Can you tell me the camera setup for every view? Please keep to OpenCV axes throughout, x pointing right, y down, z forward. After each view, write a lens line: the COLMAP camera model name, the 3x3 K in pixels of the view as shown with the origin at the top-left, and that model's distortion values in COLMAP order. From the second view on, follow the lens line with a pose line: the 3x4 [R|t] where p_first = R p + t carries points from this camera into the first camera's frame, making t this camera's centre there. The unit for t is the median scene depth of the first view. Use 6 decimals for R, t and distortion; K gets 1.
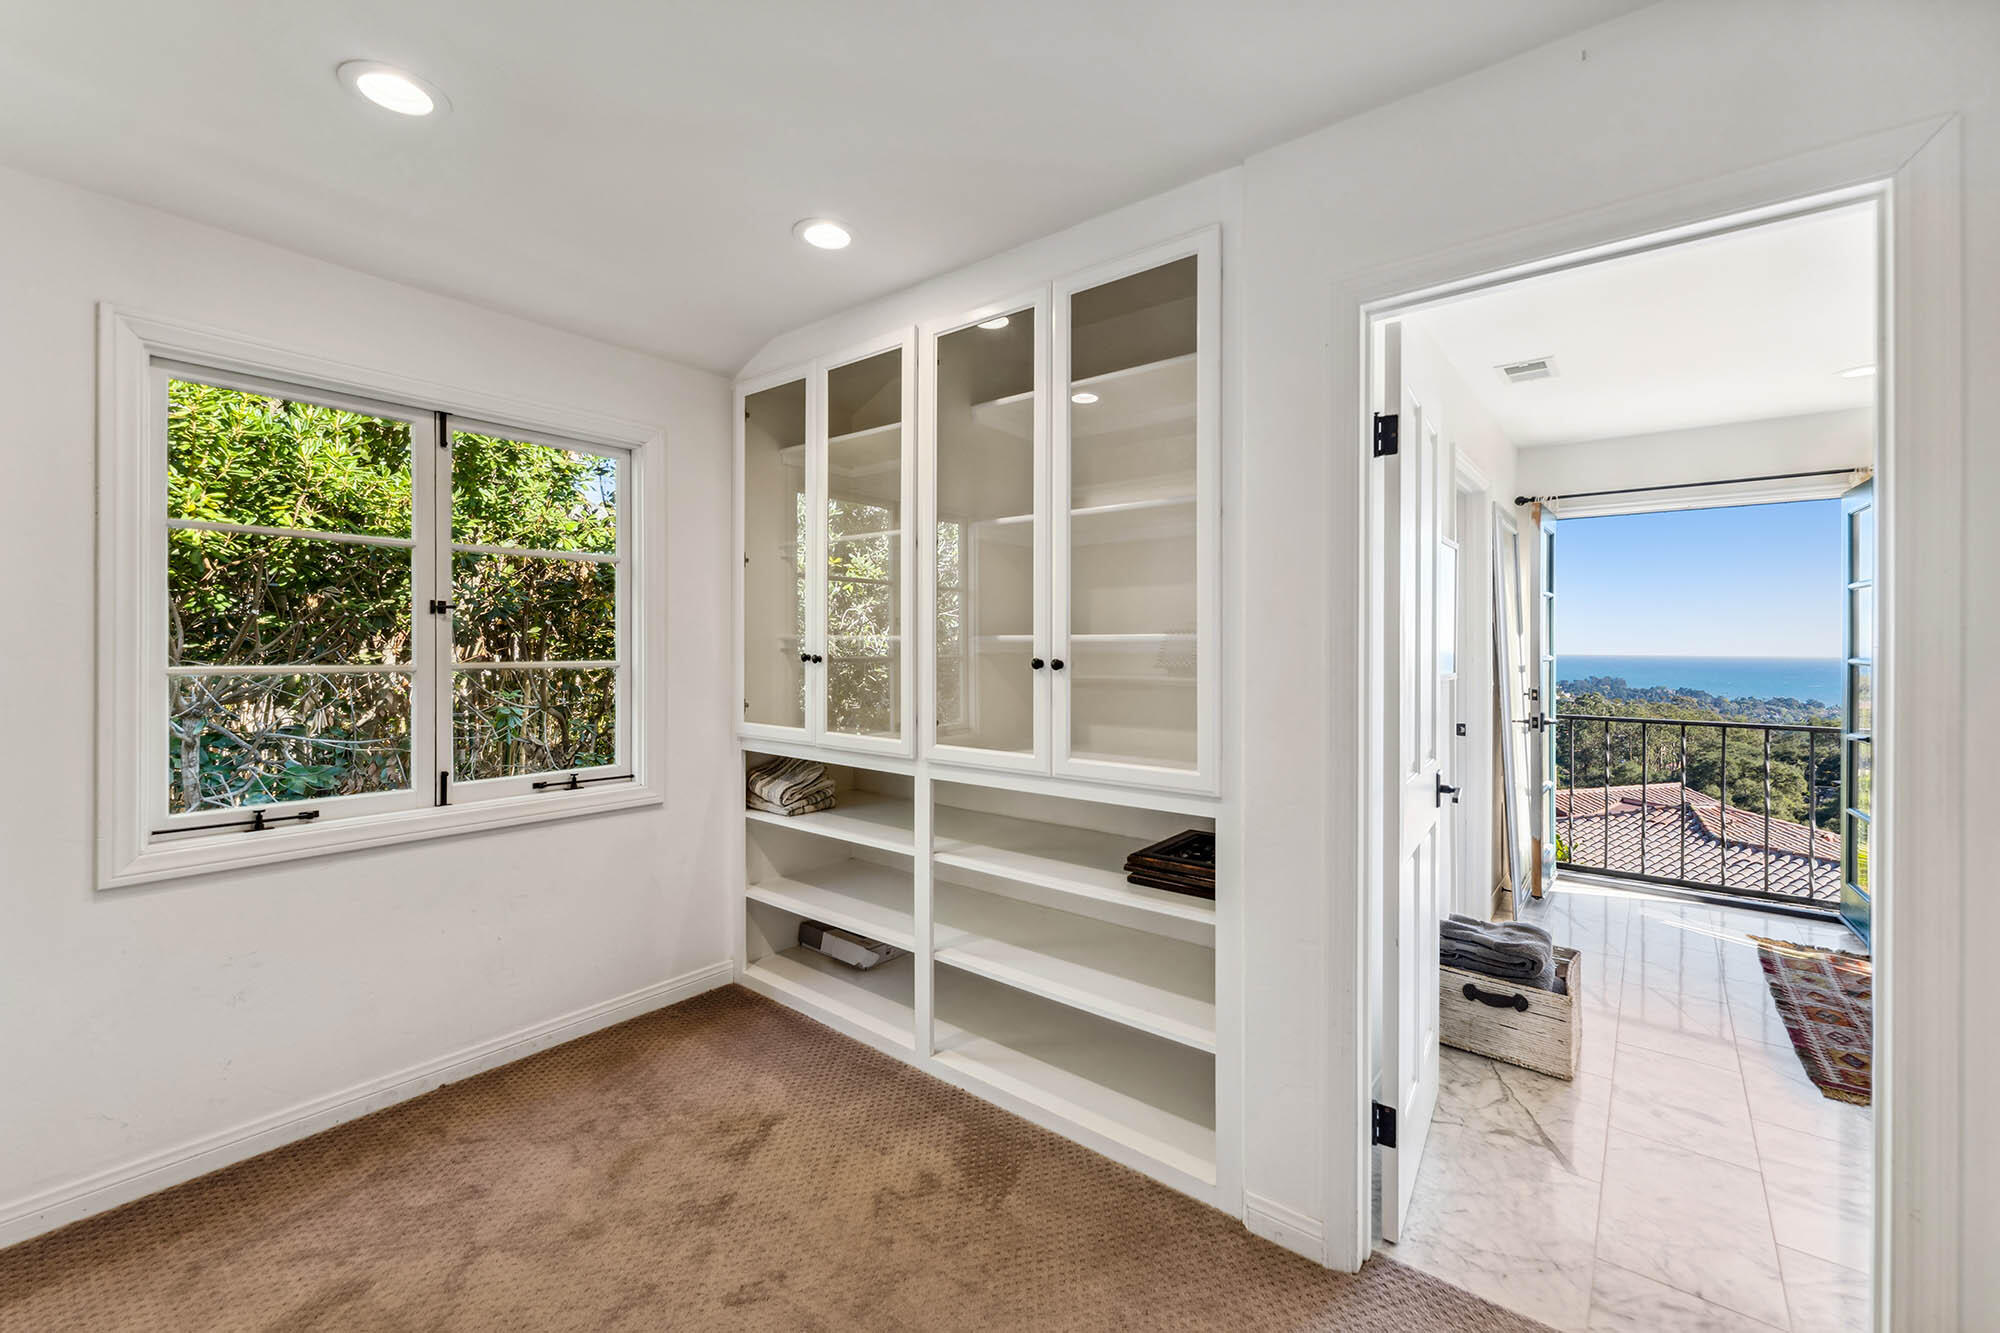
lens RADIAL K [[812.1, 0, 990.7], [0, 812.1, 641.7], [0, 0, 1]] dist [0.001942, 0.000288]
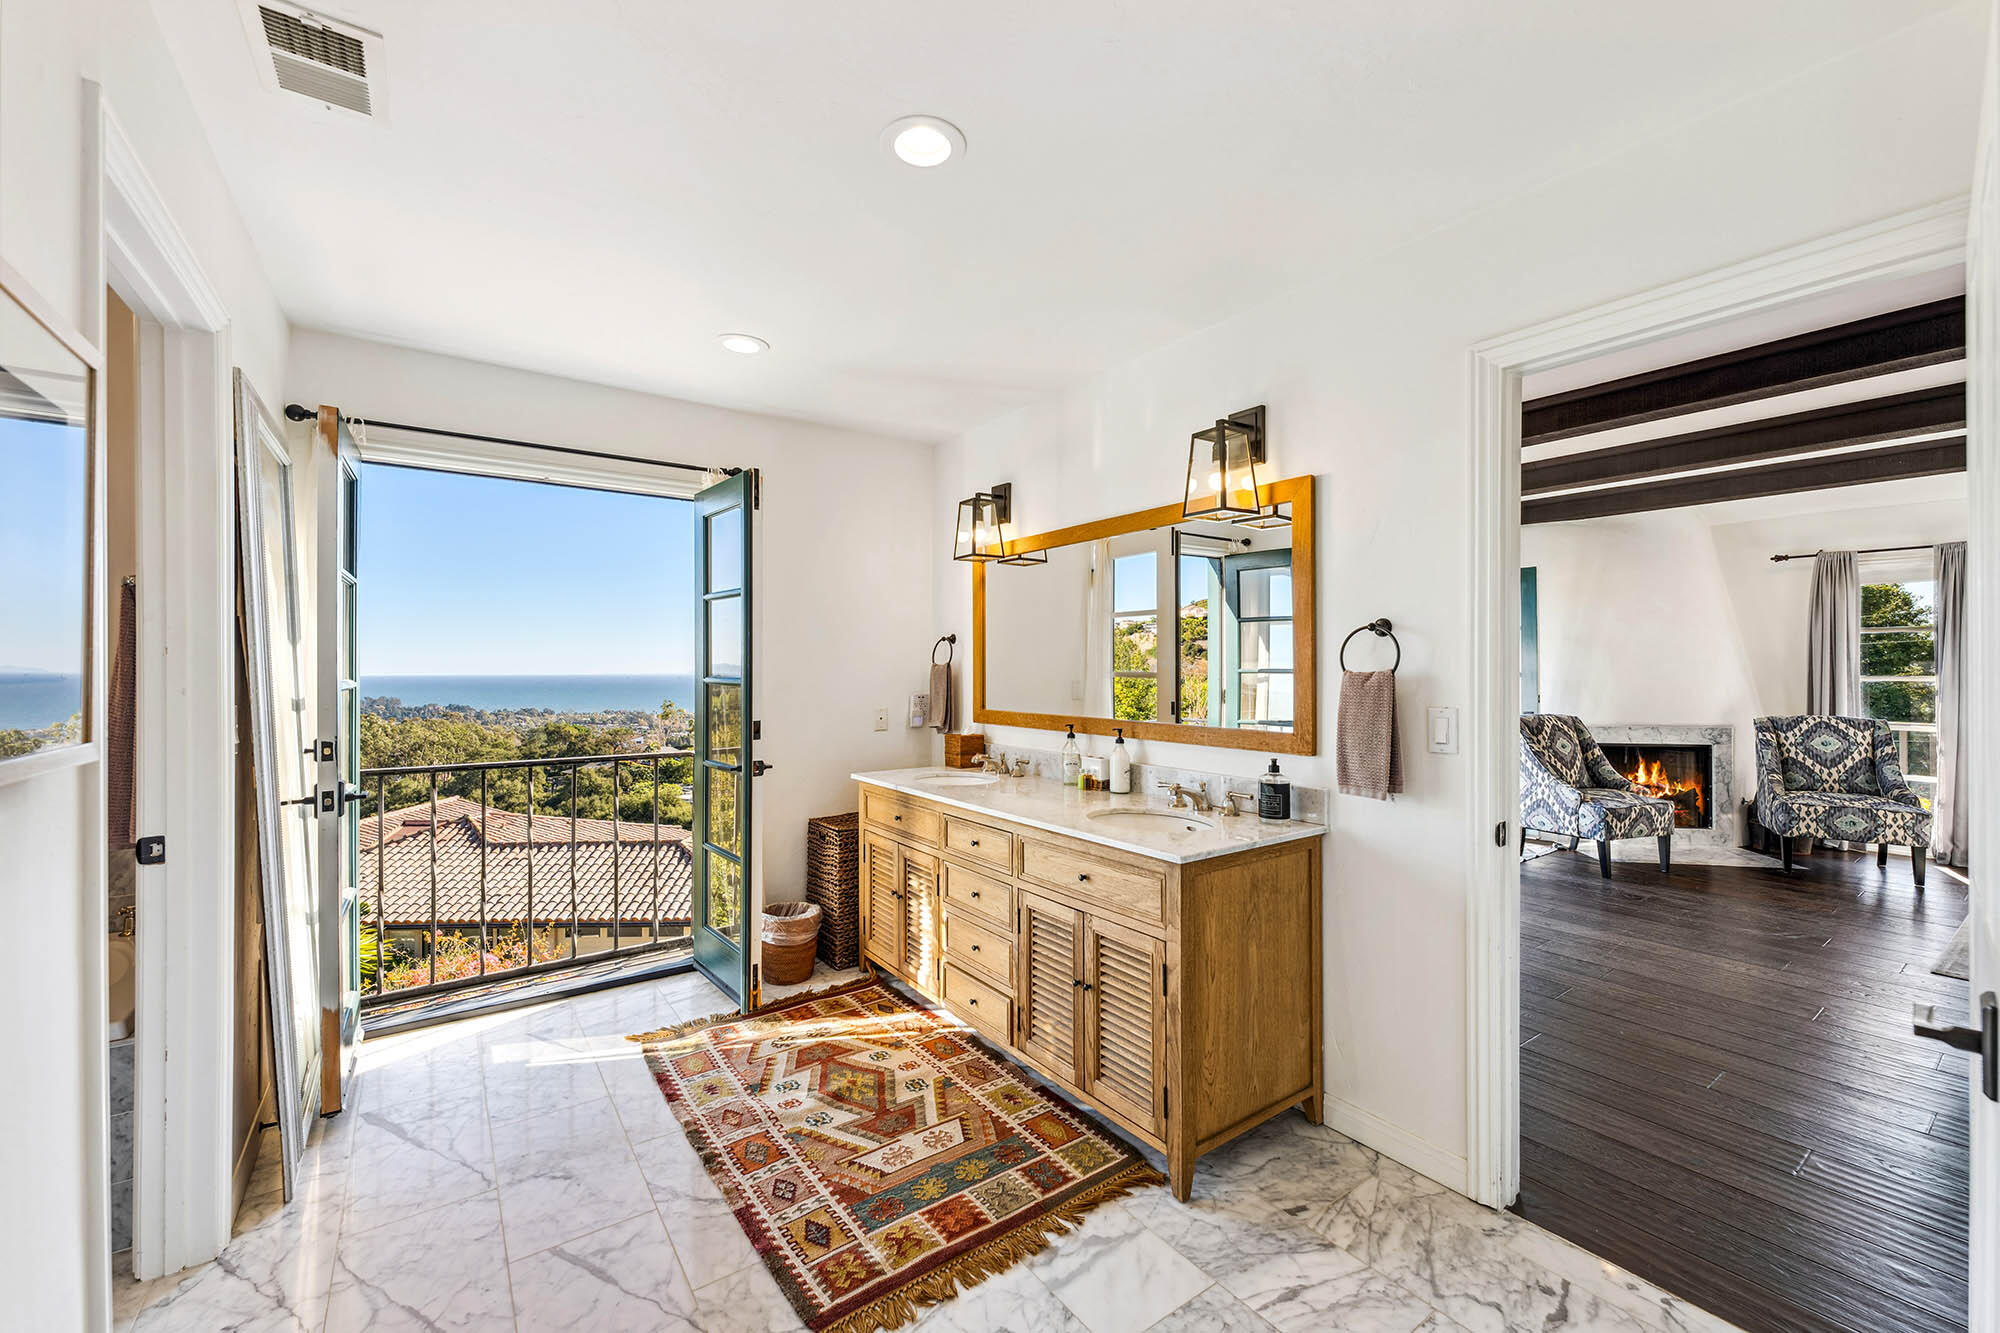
lens RADIAL K [[795.1, 0, 1004.4], [0, 795.1, 667.9], [0, 0, 1]] dist [-0.000041, -0.000020]
pose [[0.255049, -0.003764, 0.966921, 0.257664], [-0.003353, 0.999983, 0.004777, 0.004492], [-0.966922, -0.004460, 0.255032, 0.405846]]
